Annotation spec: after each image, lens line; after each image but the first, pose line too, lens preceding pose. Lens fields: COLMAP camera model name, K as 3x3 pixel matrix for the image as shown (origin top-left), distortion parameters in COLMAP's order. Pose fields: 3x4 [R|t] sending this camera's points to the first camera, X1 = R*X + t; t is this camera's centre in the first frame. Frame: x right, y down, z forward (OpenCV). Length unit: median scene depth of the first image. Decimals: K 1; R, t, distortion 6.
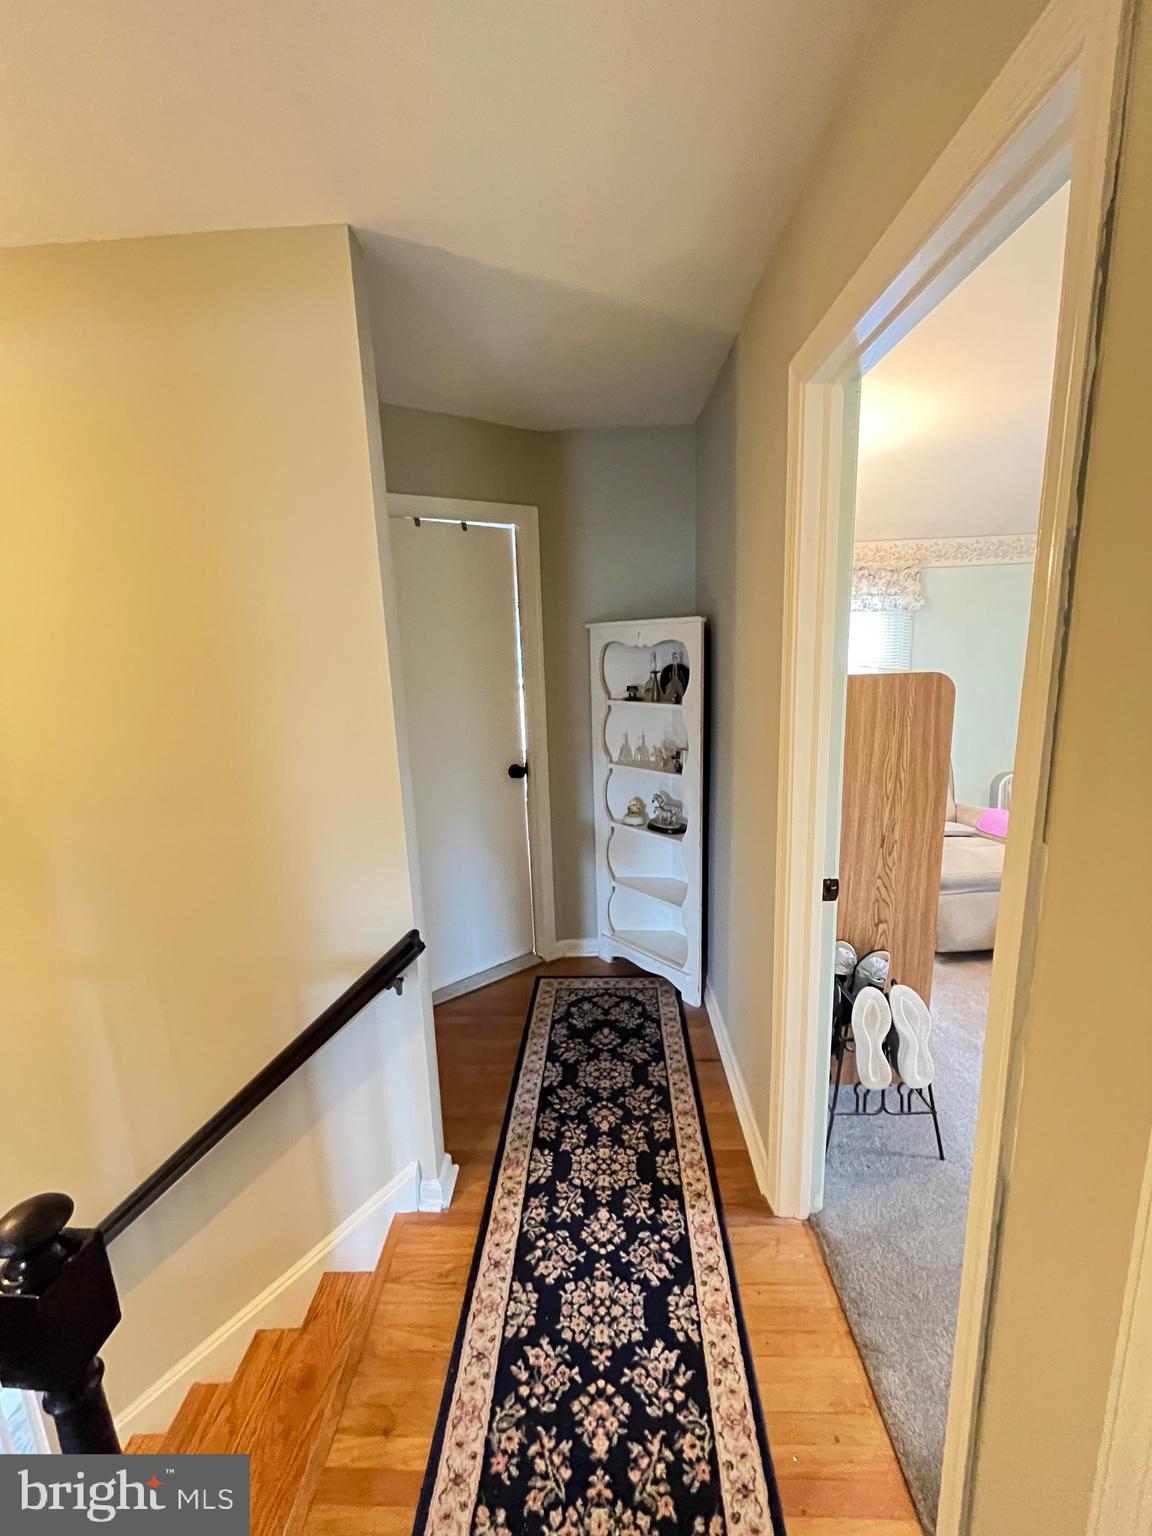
lens RADIAL K [[628.2, 0, 576.5], [0, 628.2, 763.9], [0, 0, 1]] dist [-0.000864, -0.000434]
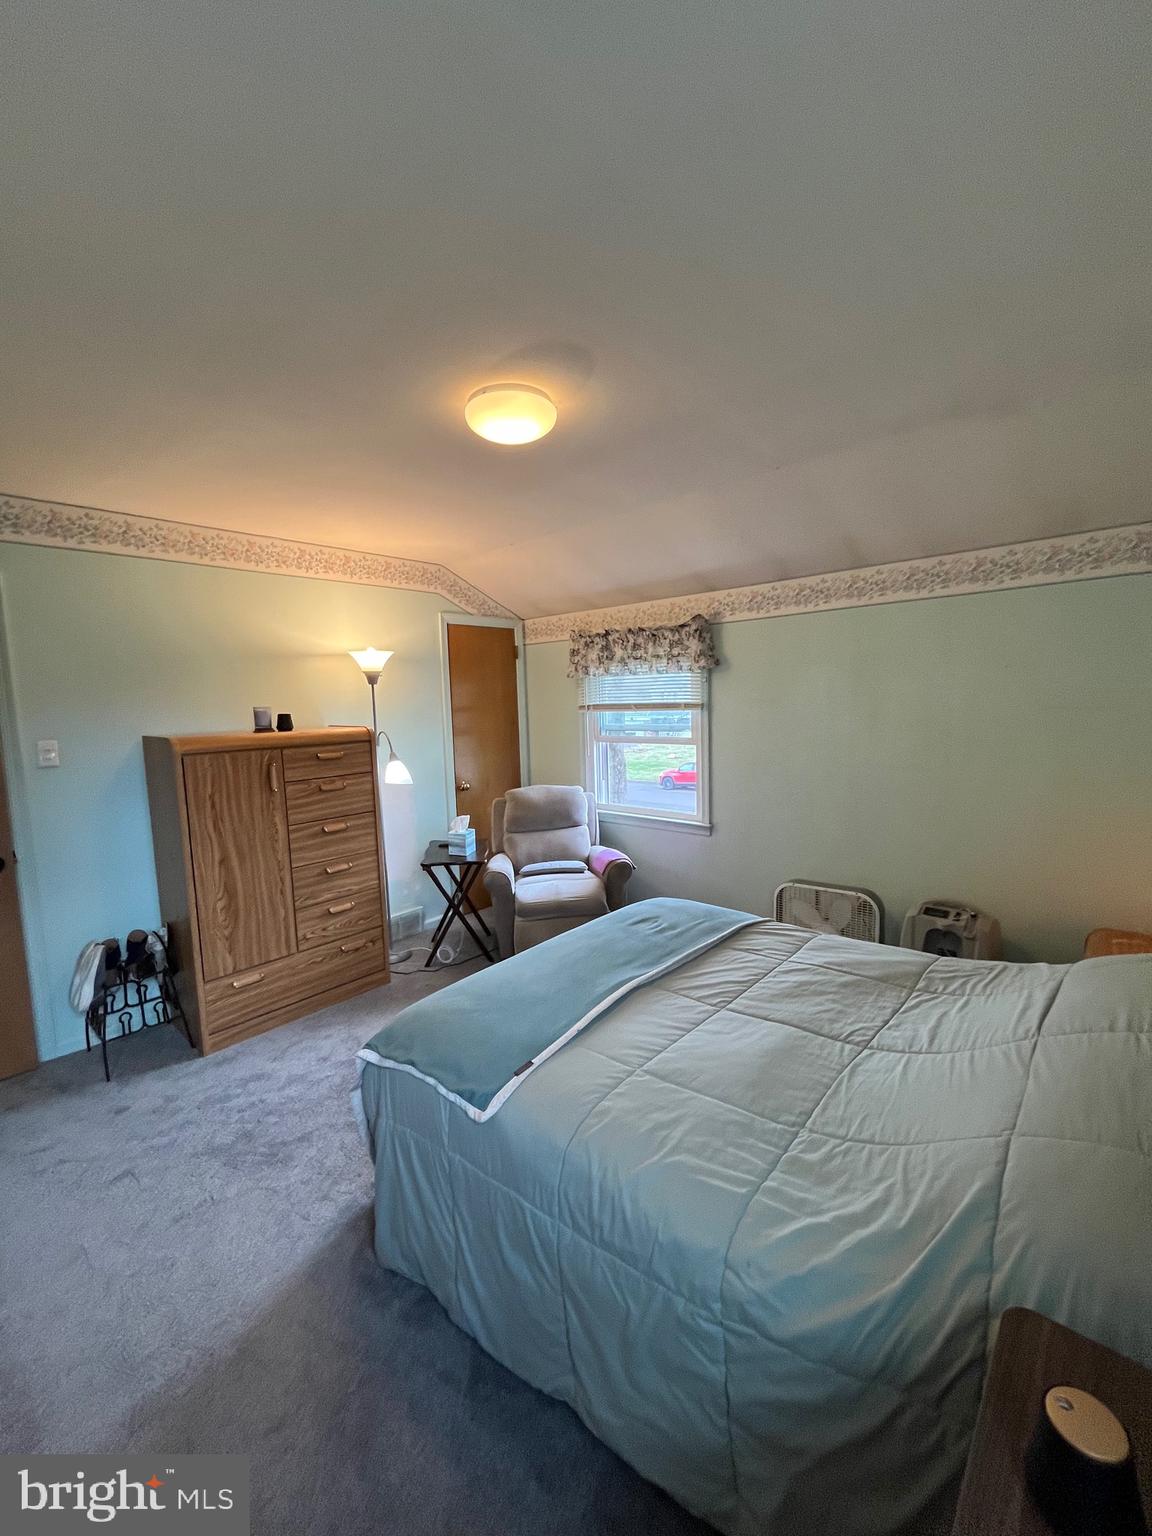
lens RADIAL K [[672.9, 0, 576.0], [0, 672.9, 768.0], [0, 0, 1]] dist [0.000666, -0.000043]
pose [[0.744530, 0.085046, -0.662150, 2.163475], [-0.111970, 0.993710, 0.001730, -0.196418], [0.658133, 0.072853, 0.749369, 0.403011]]
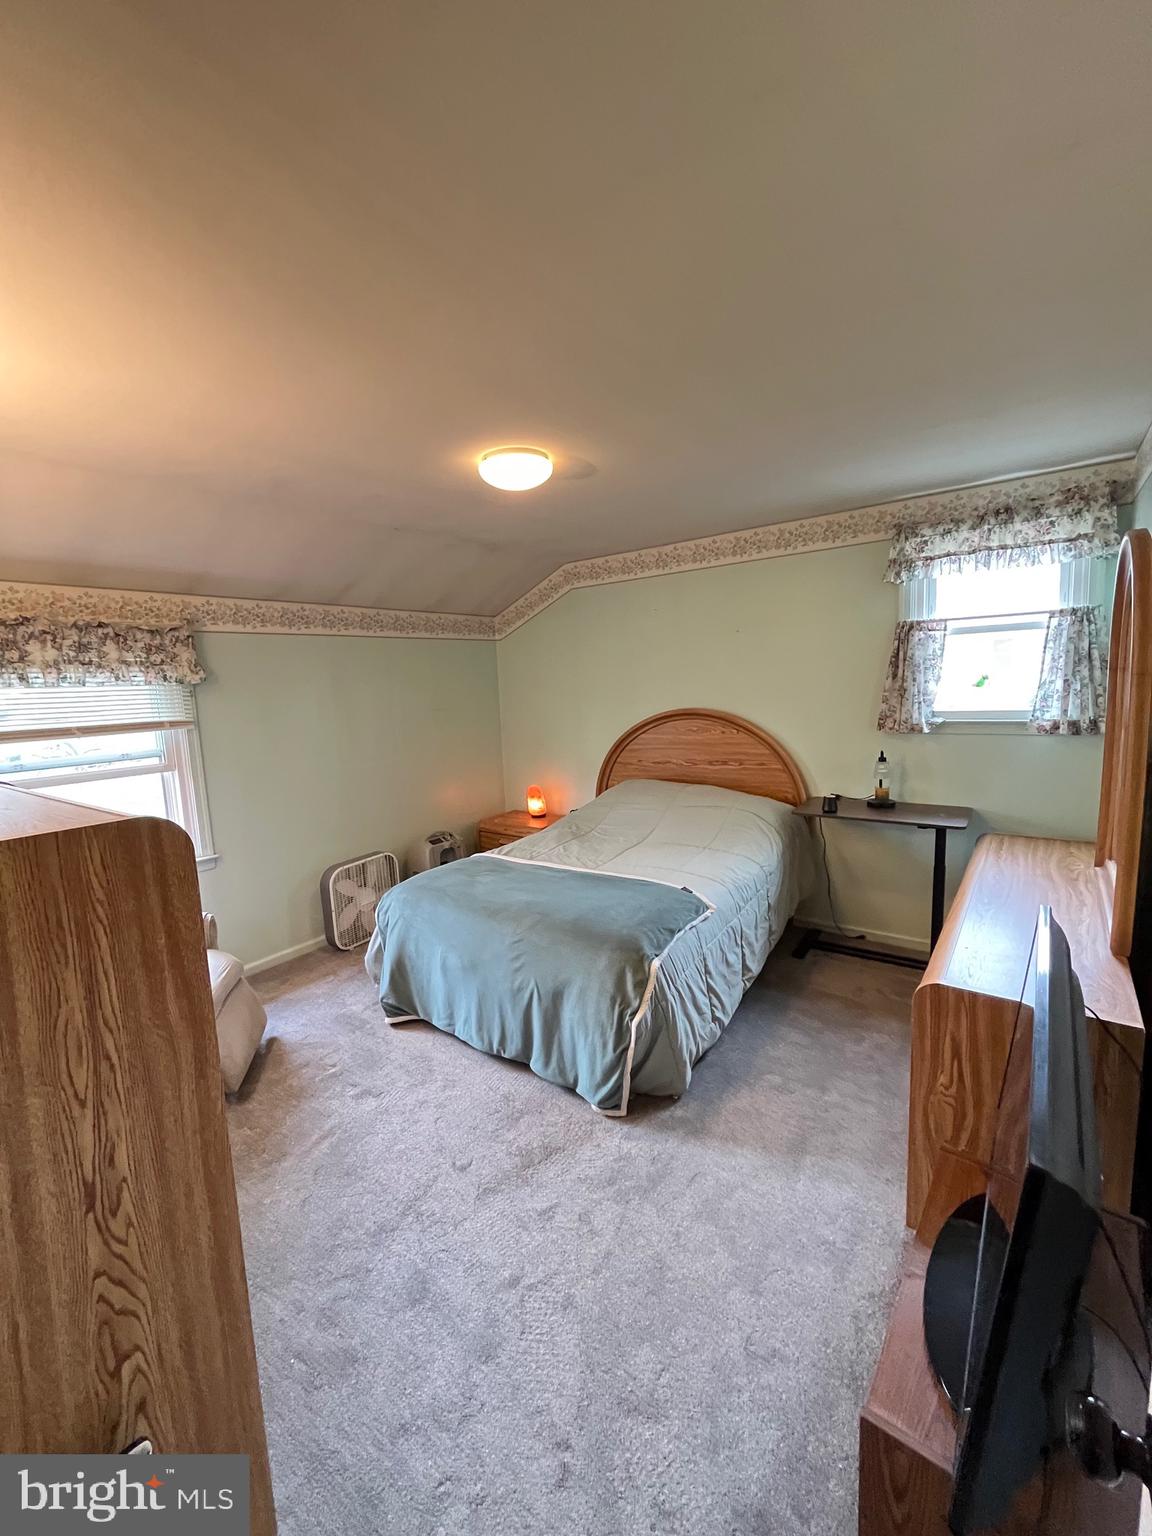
lens RADIAL K [[628.2, 0, 576.5], [0, 628.2, 763.9], [0, 0, 1]] dist [-0.000864, -0.000434]
pose [[0.567471, -0.095319, 0.817857, 0.344146], [0.182201, 0.983190, -0.011832, -0.113298], [-0.802981, 0.155729, 0.575299, 0.408219]]
